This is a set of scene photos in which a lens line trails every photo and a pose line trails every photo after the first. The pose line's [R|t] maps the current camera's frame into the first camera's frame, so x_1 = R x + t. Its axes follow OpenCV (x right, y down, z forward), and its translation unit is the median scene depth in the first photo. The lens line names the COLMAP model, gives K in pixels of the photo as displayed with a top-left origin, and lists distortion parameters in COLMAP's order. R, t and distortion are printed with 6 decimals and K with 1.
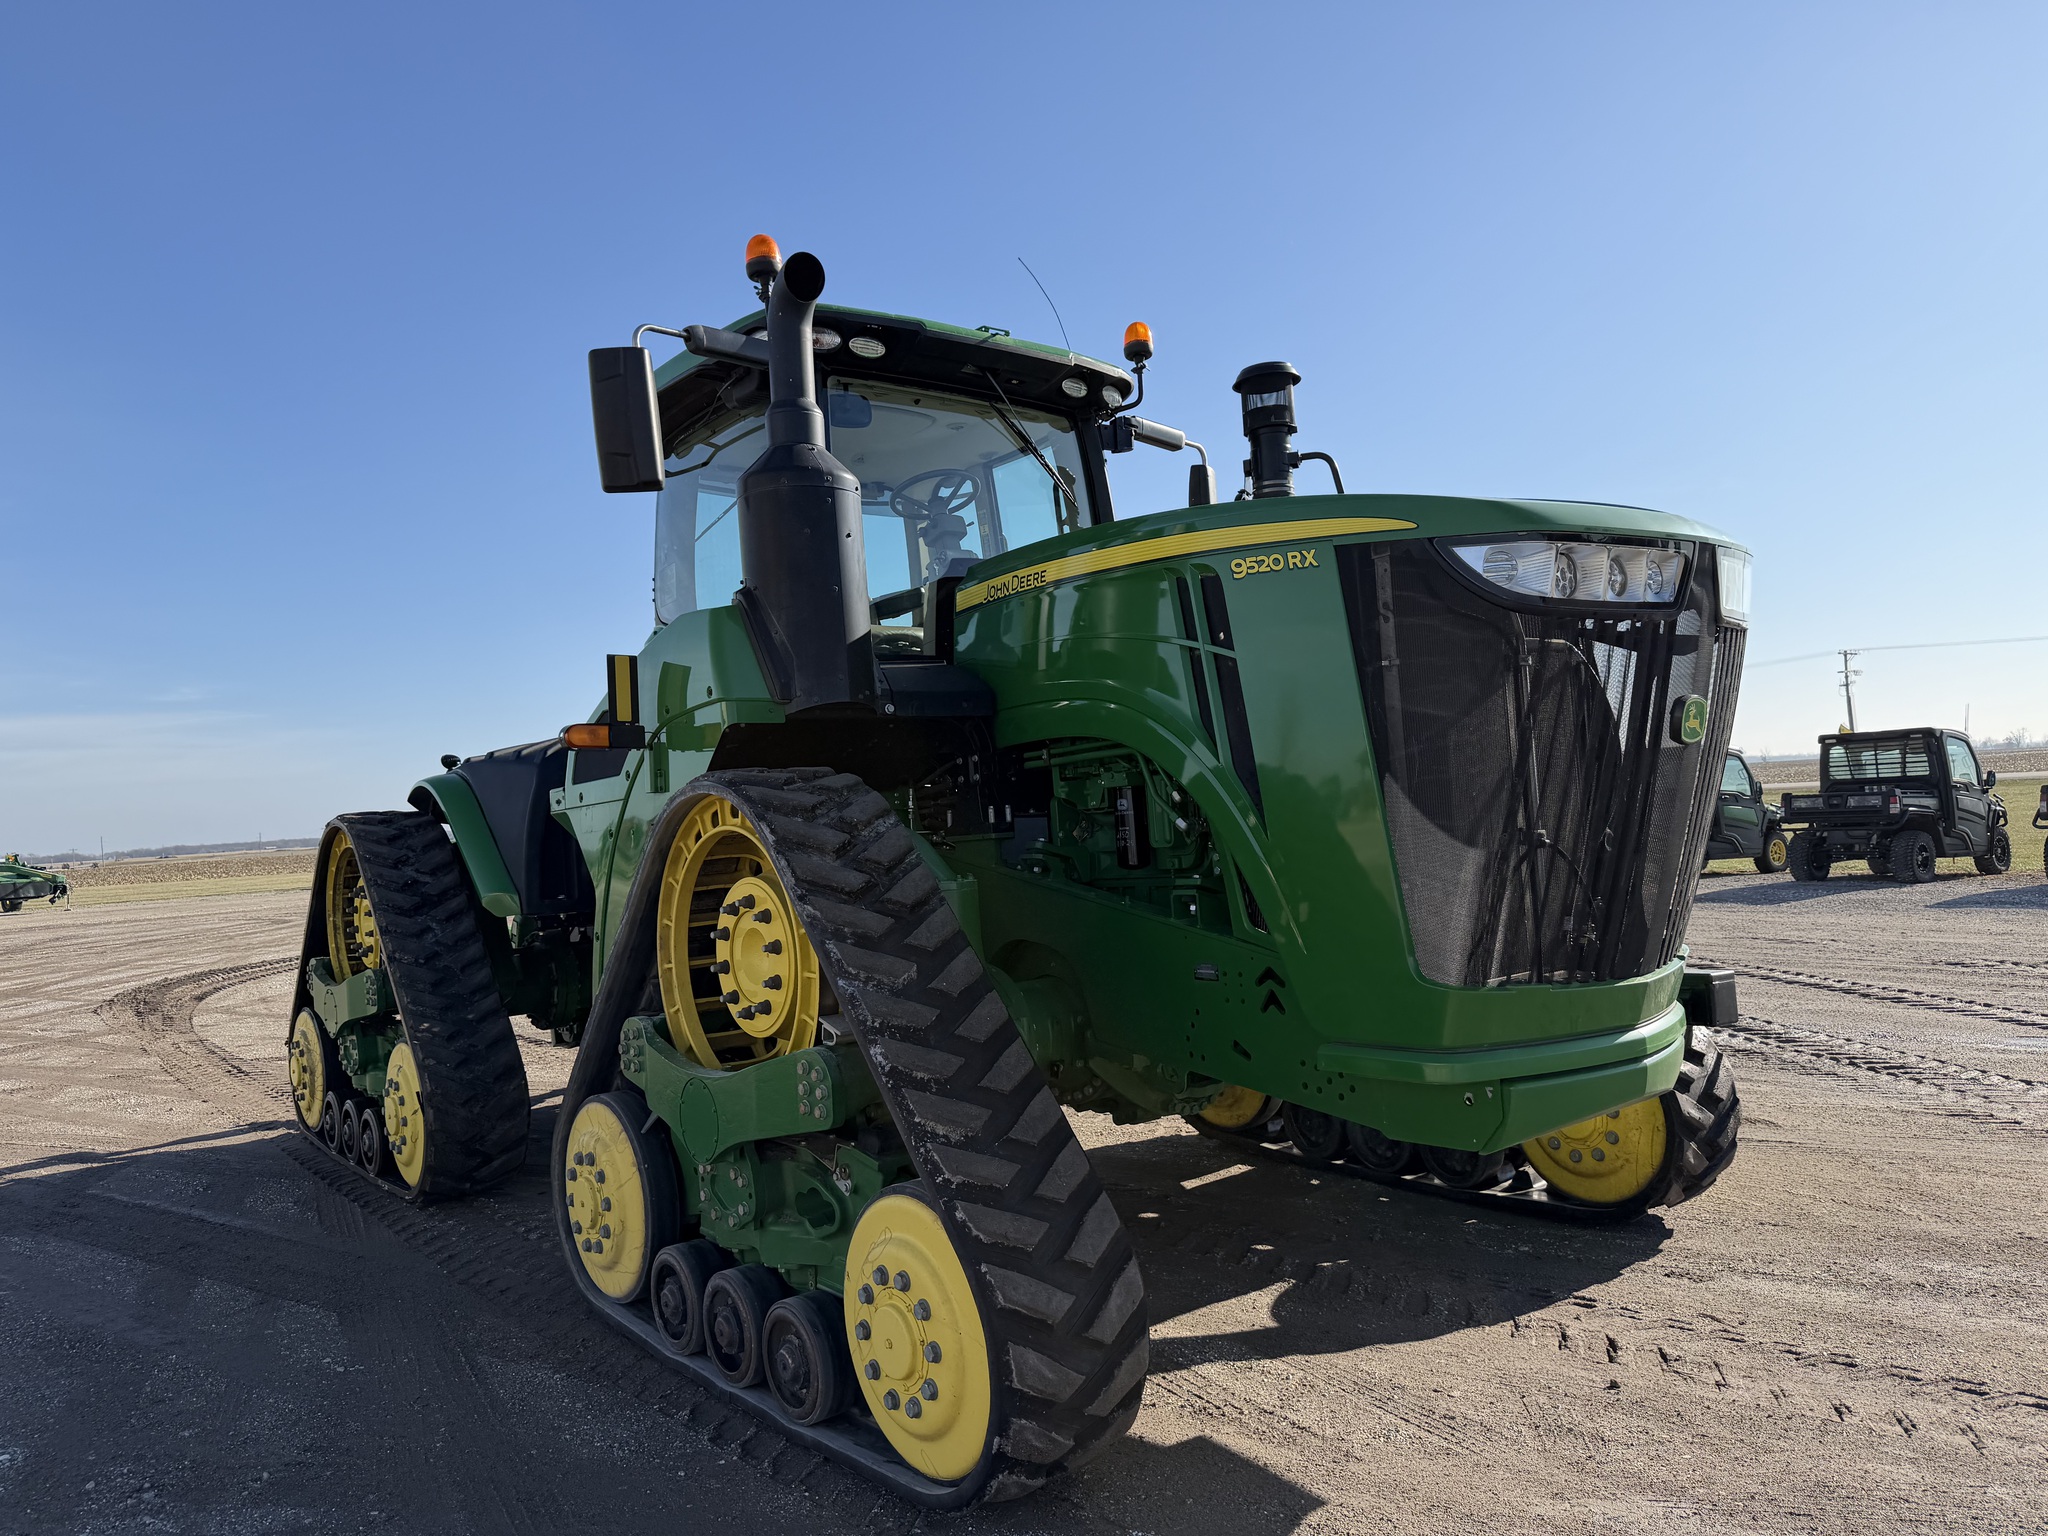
lens RADIAL K [[1417.9, 0, 1024.0], [0, 1417.9, 768.0], [0, 0, 1]] dist [0.098646, -0.146131]
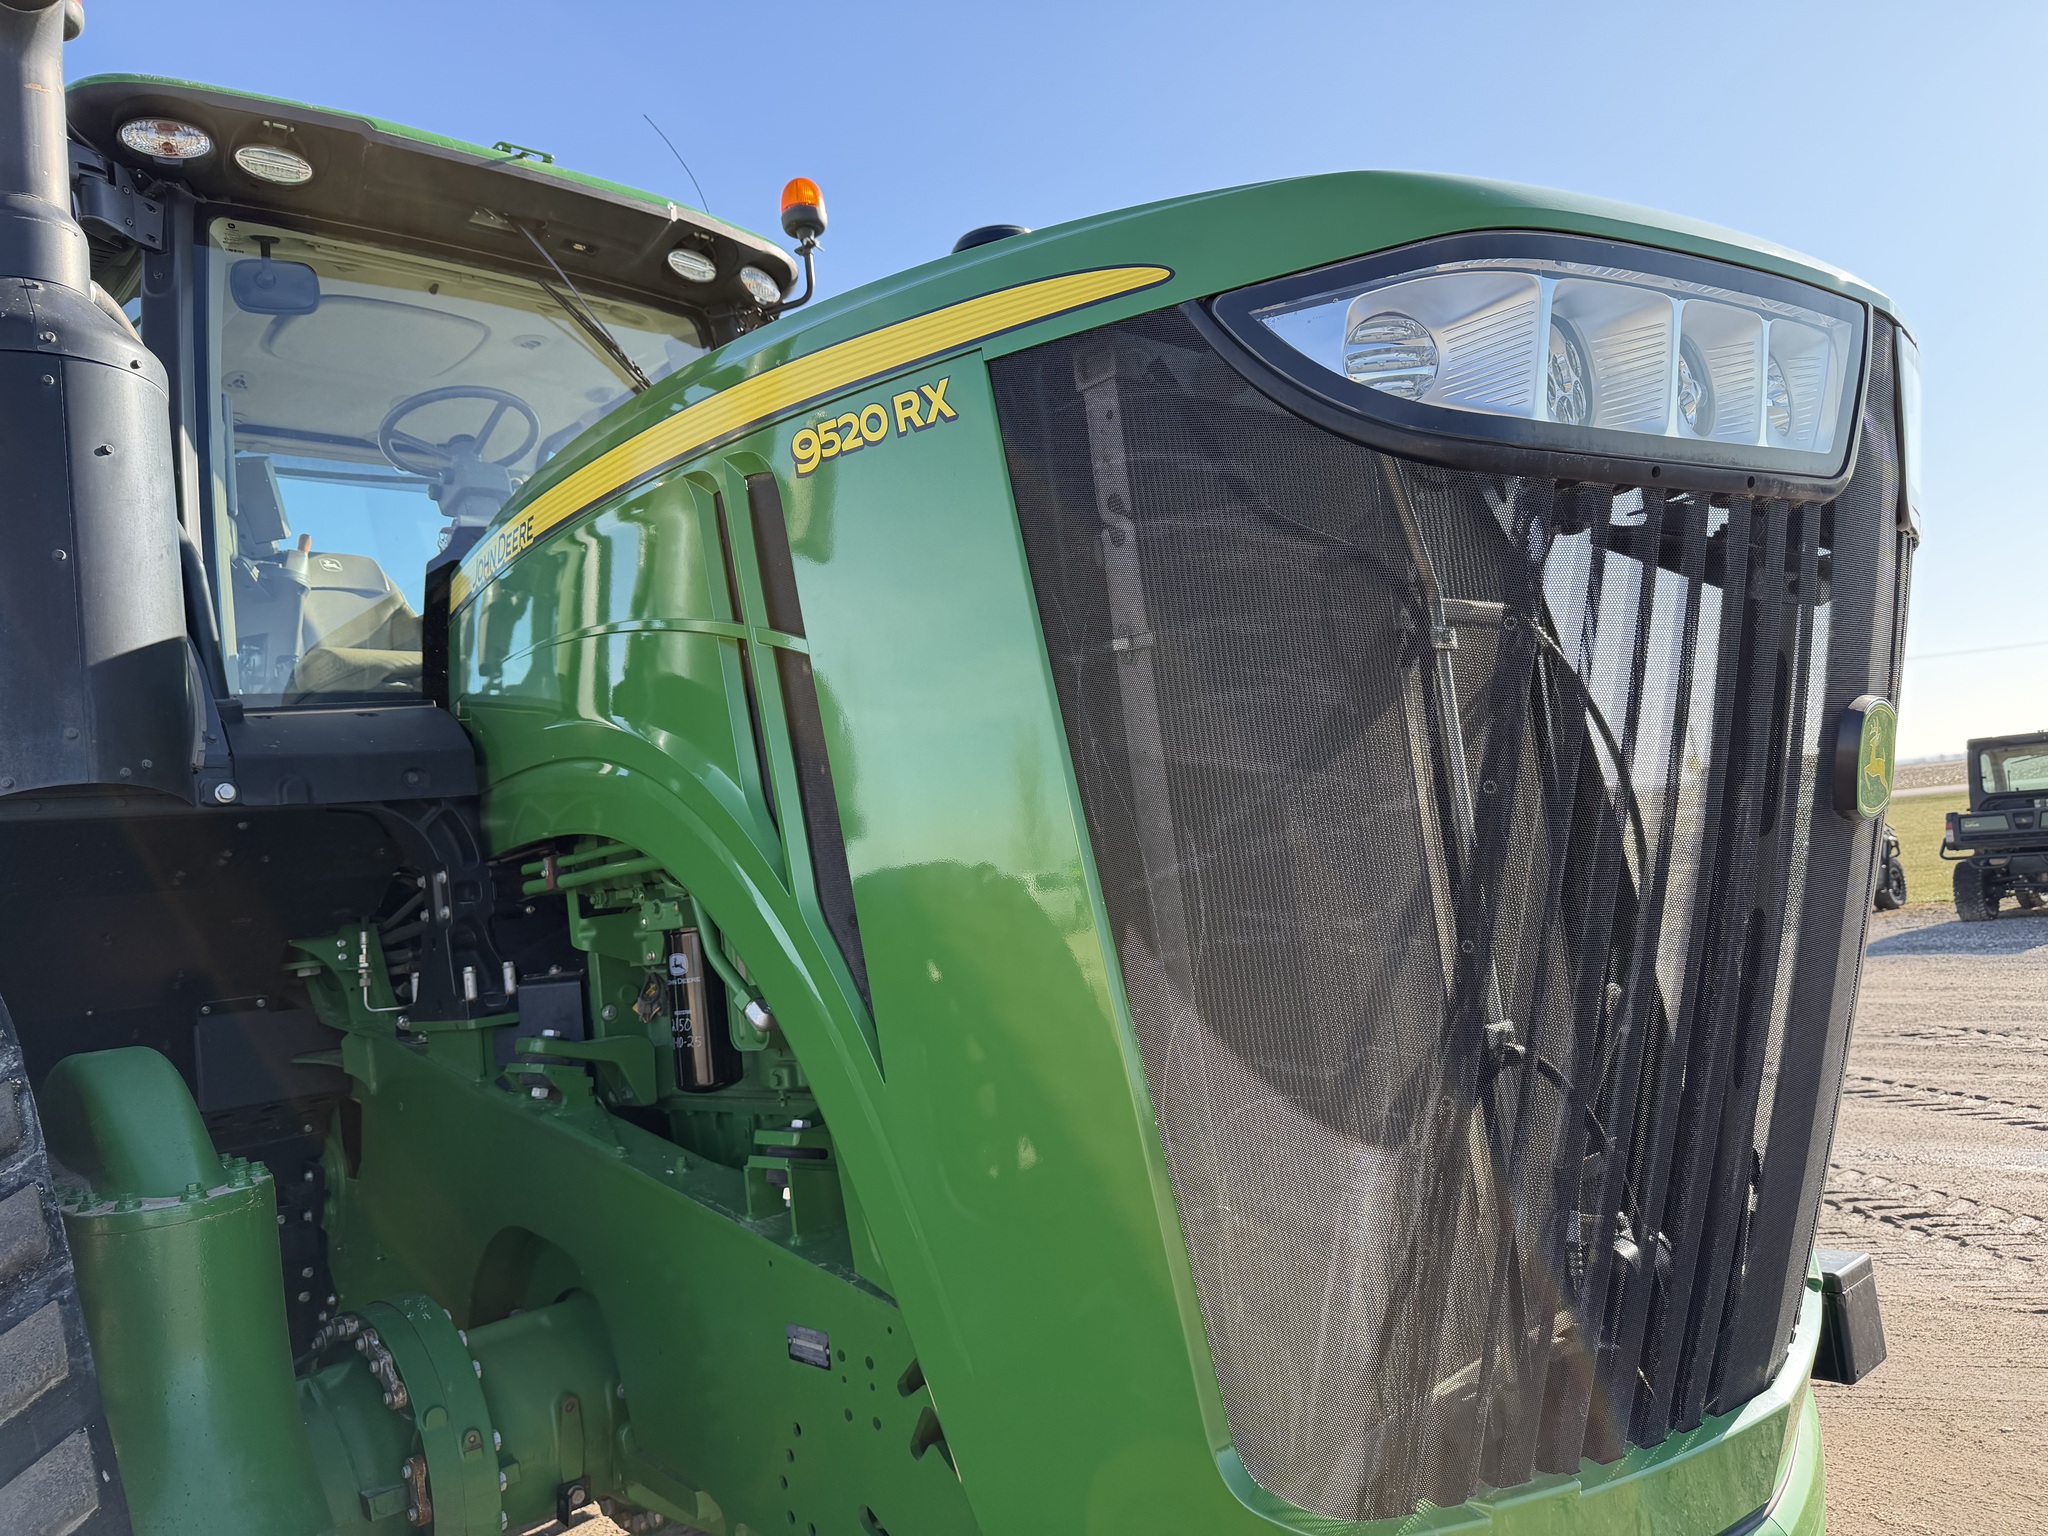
lens RADIAL K [[1427.4, 0, 1025.5], [0, 1427.4, 729.4], [0, 0, 1]] dist [-0.005249, -0.004060]
pose [[0.995149, -0.036739, 0.091267, 0.141949], [0.042821, 0.996927, -0.065597, -0.018360], [-0.088577, 0.069187, 0.993664, 0.456209]]
